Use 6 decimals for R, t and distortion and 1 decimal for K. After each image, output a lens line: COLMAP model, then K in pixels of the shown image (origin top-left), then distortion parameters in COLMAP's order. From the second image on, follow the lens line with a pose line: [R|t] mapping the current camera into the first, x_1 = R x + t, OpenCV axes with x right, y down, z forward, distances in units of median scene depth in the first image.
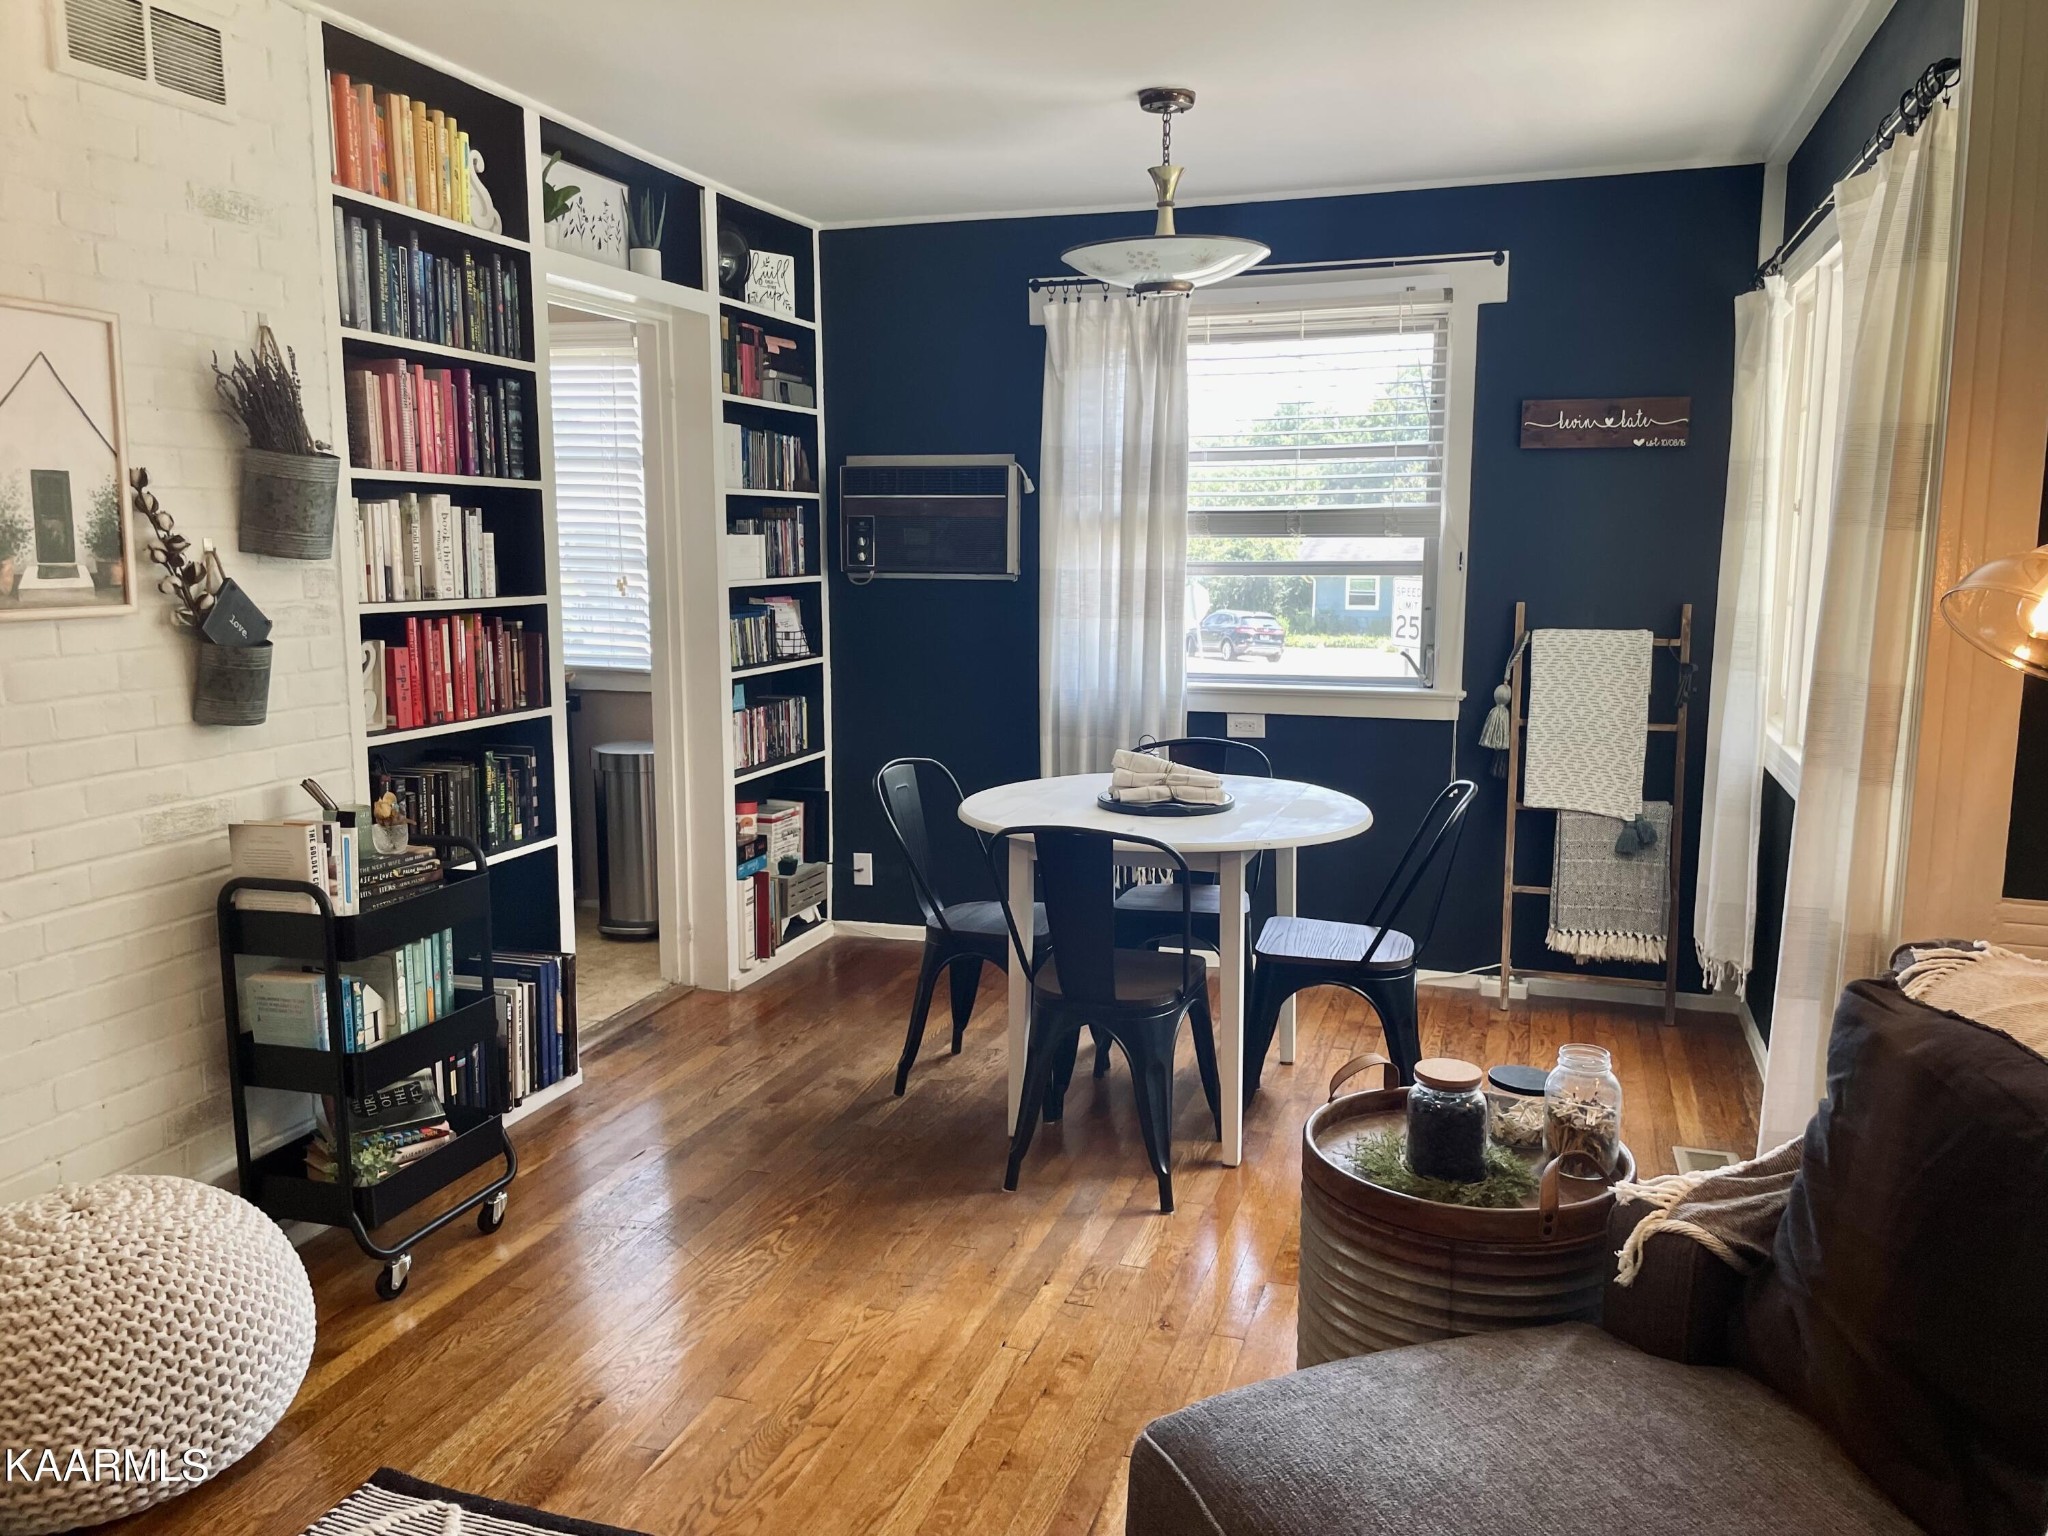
lens RADIAL K [[1548.8, 0, 1034.7], [0, 1548.8, 769.5], [0, 0, 1]] dist [0.091630, -0.124366]
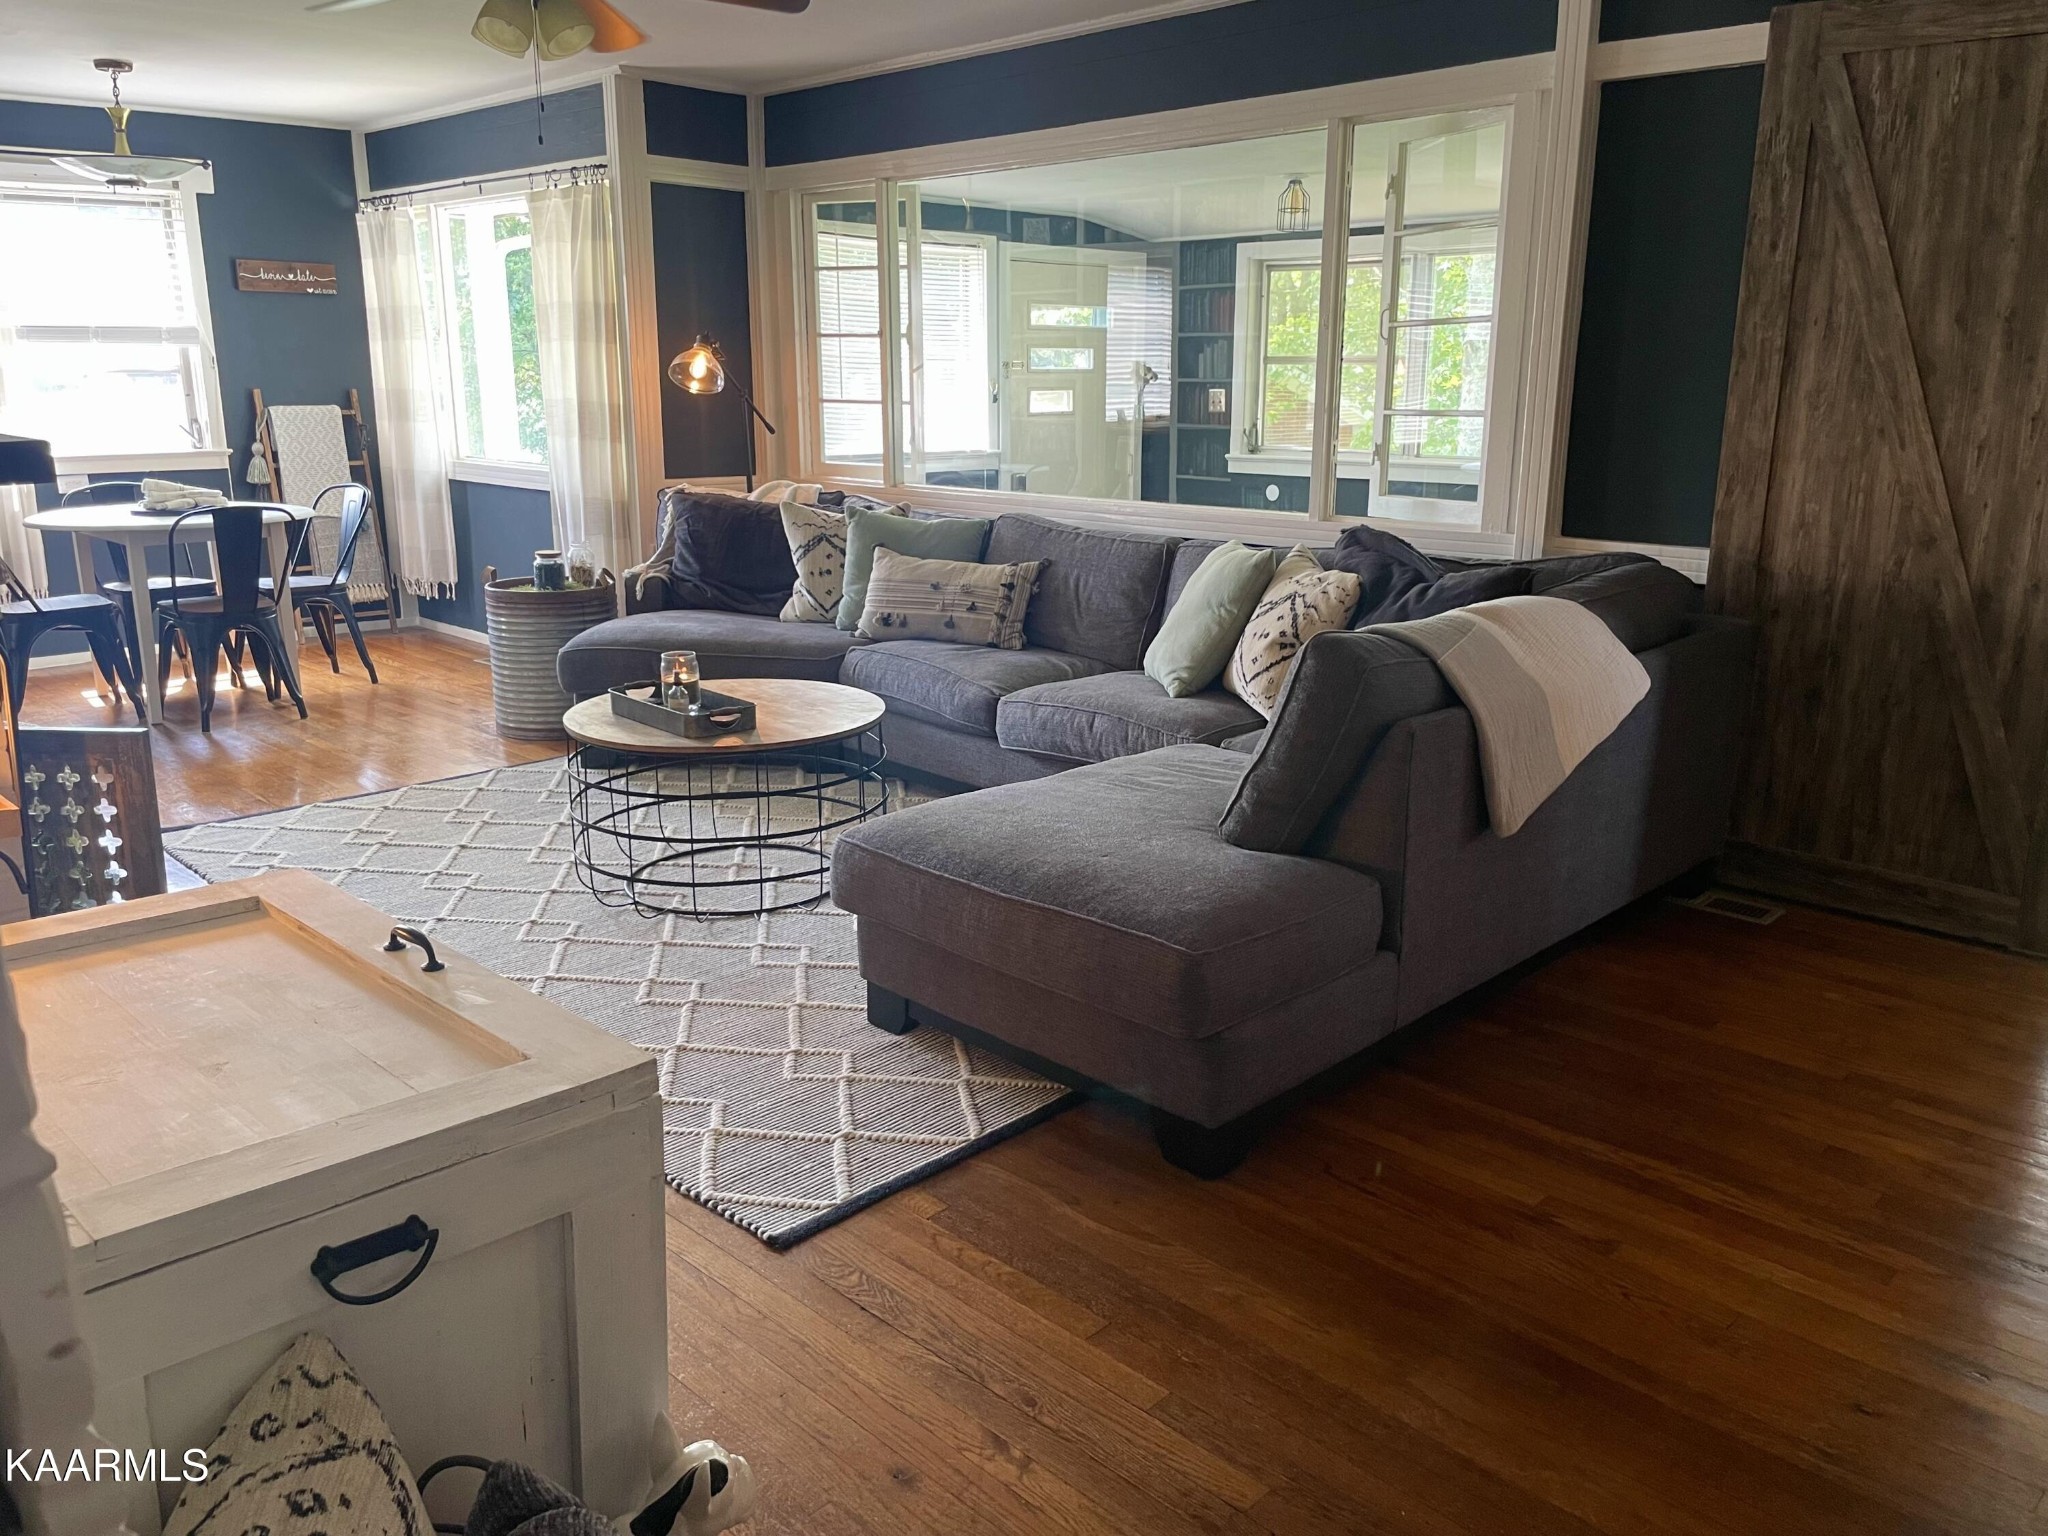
lens RADIAL K [[1548.8, 0, 1034.7], [0, 1548.8, 769.5], [0, 0, 1]] dist [0.091630, -0.124366]
pose [[0.455262, -0.220359, 0.862657, -0.808690], [0.130328, 0.974946, 0.180263, 0.086156], [-0.880767, 0.030361, 0.472575, -0.449256]]
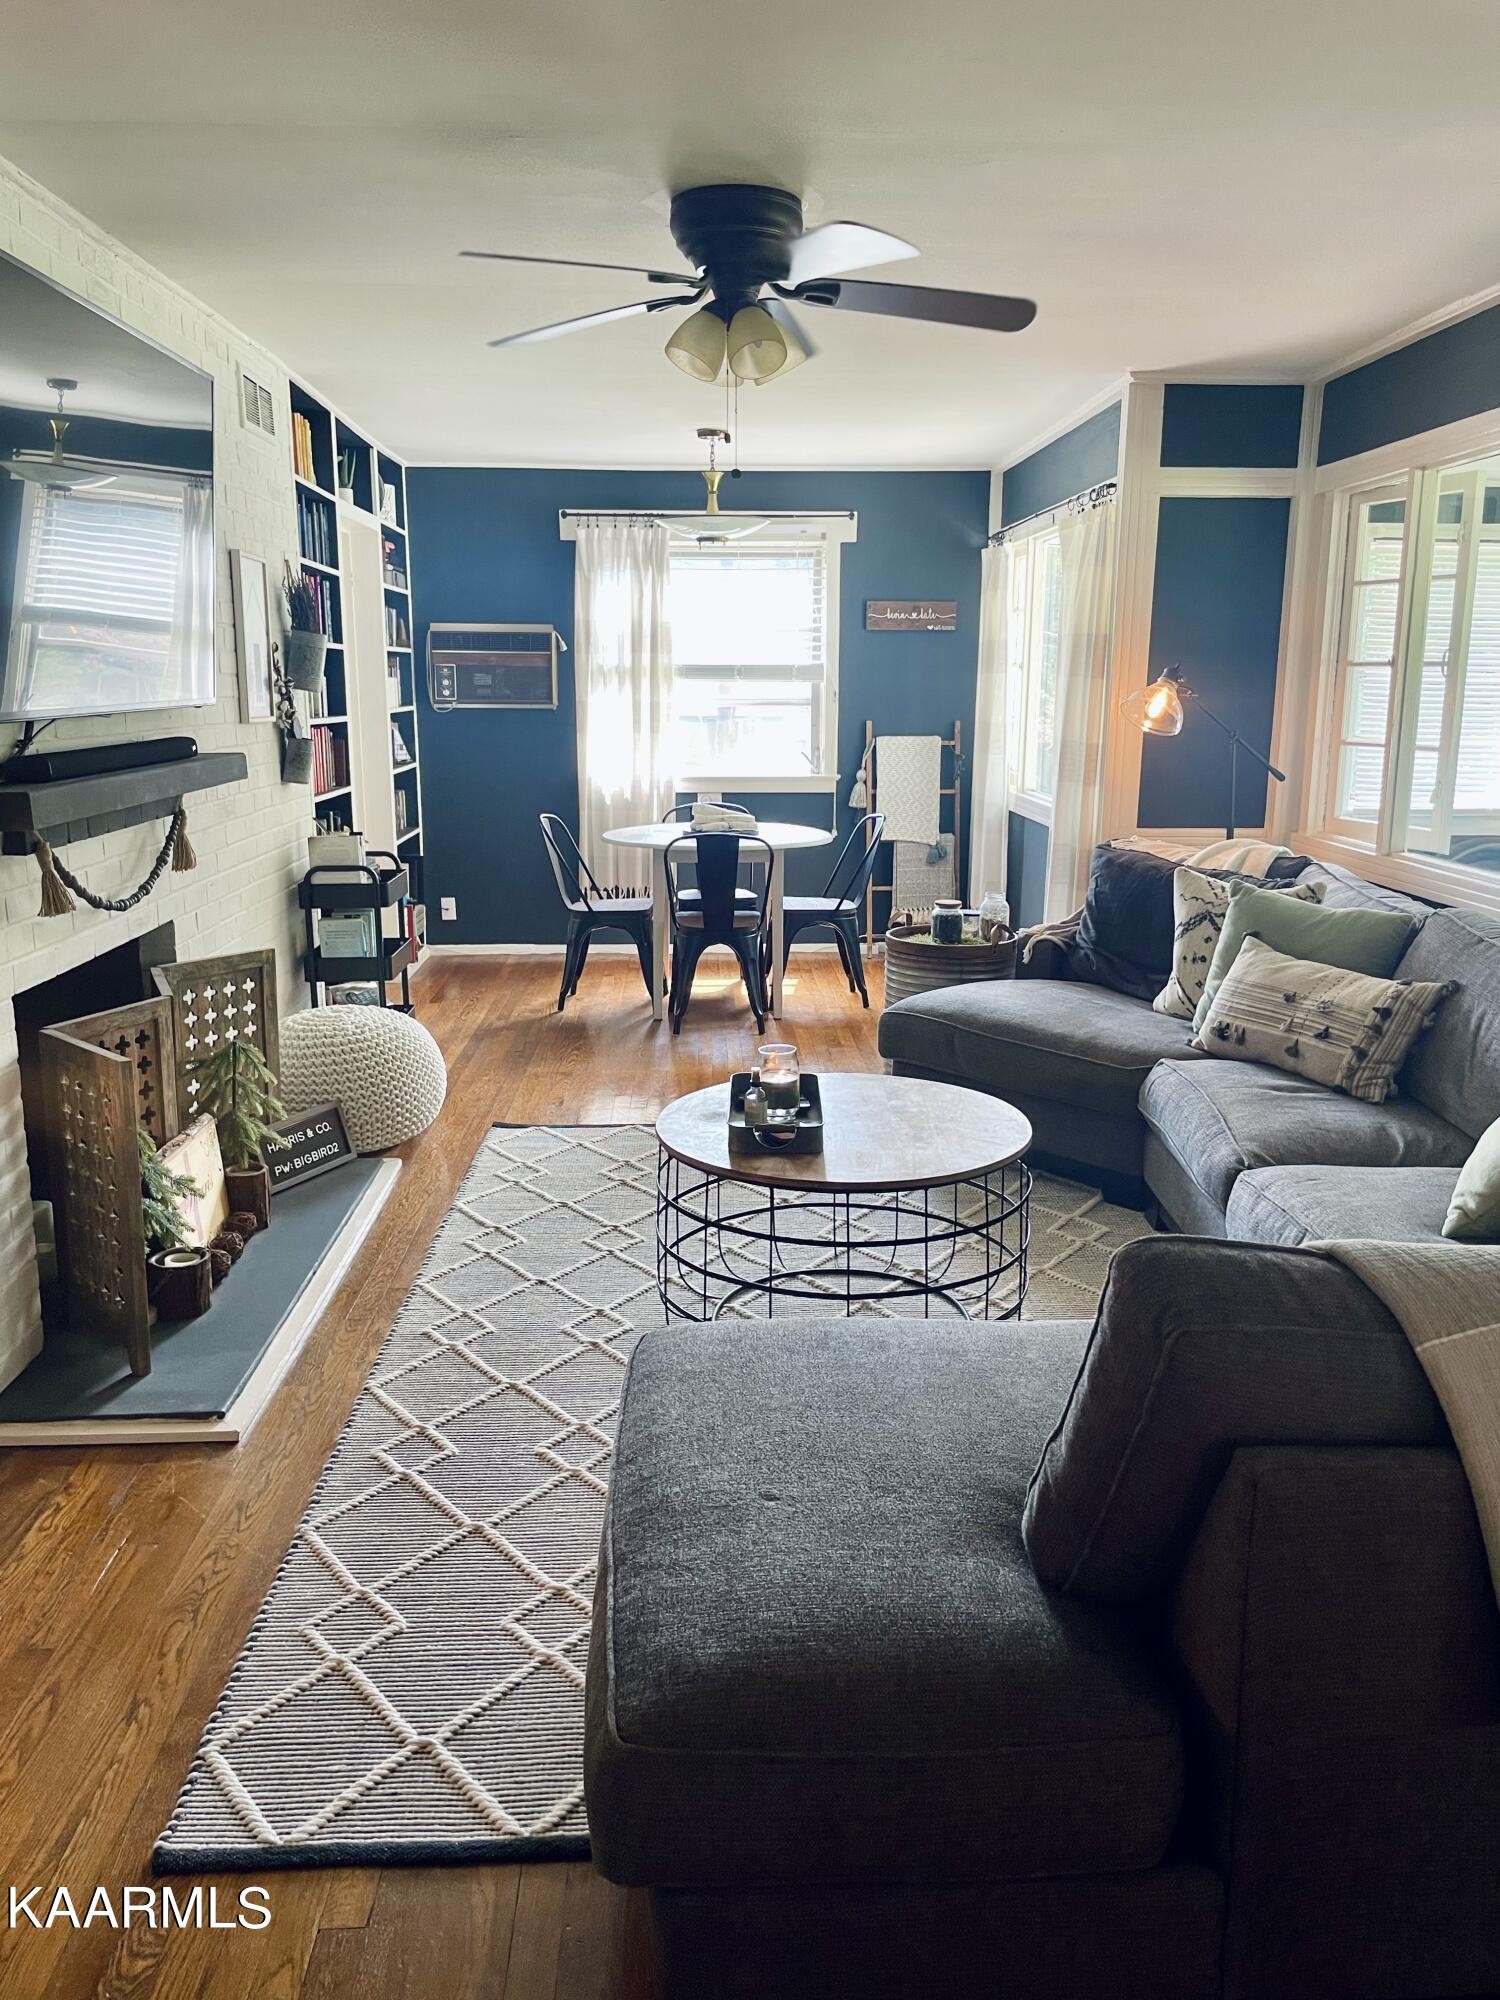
lens RADIAL K [[1512.5, 0, 750.0], [0, 1512.5, 1000.0], [0, 0, 1]] dist [0.091630, -0.124366]
pose [[0.939191, -0.068241, 0.336548, -0.398141], [0.048310, 0.996566, 0.067253, 0.080961], [-0.339981, -0.046905, 0.939262, -0.539692]]
